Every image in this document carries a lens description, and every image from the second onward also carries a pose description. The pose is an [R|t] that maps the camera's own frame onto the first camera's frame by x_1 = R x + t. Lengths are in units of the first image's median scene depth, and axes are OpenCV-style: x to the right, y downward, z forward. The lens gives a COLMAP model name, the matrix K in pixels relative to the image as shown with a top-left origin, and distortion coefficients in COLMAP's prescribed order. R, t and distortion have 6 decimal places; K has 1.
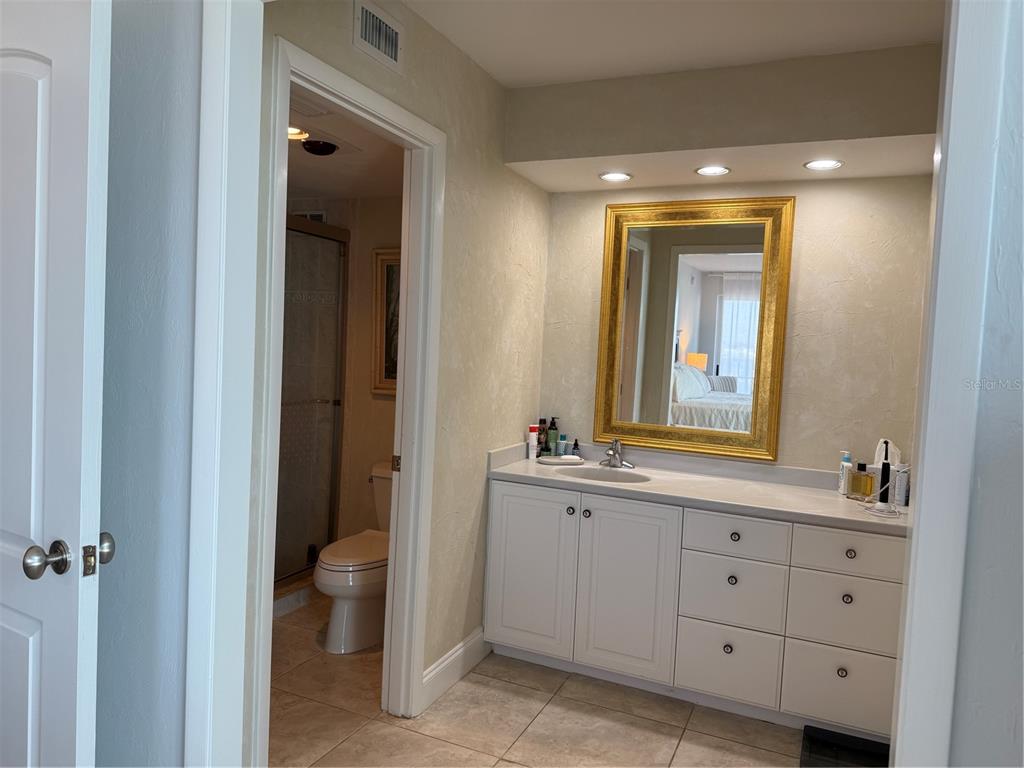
lens RADIAL K [[708.4, 0, 512.0], [0, 708.4, 384.0], [0, 0, 1]] dist [-0.000183, -0.000122]
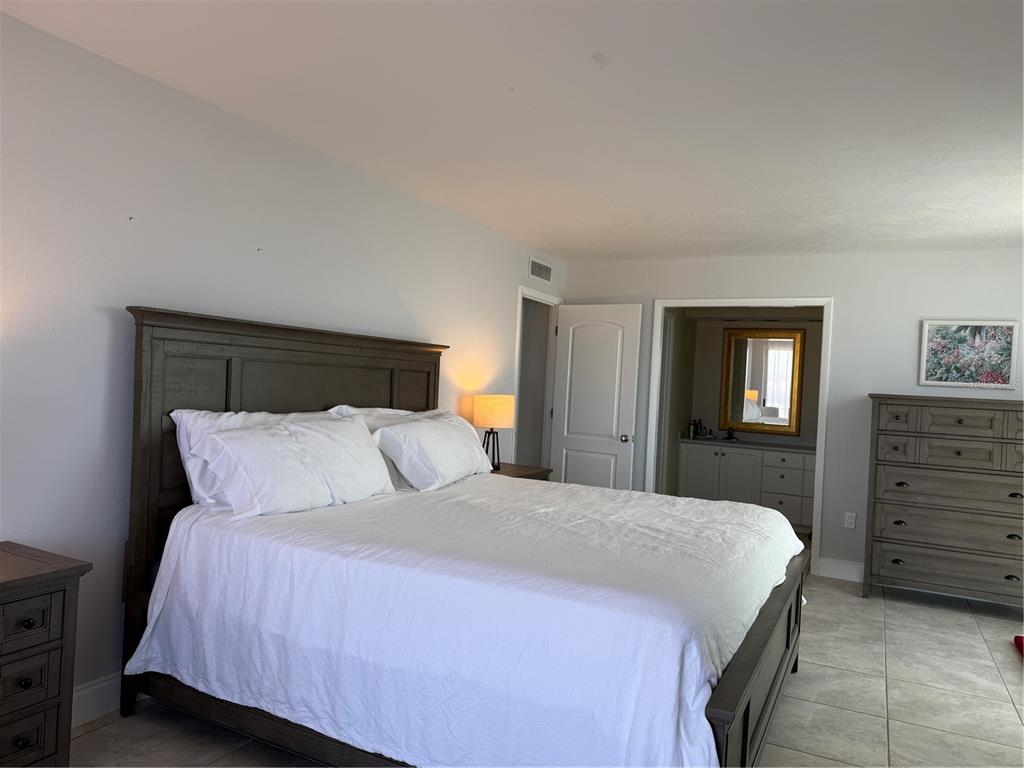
lens RADIAL K [[720.6, 0, 512.0], [0, 720.6, 384.0], [0, 0, 1]] dist [-0.000576, -0.000130]
pose [[0.999069, 0.009309, -0.042131, -0.442547], [-0.011275, 0.998847, -0.046659, 0.048482], [0.041648, 0.047091, 0.998022, -1.318065]]
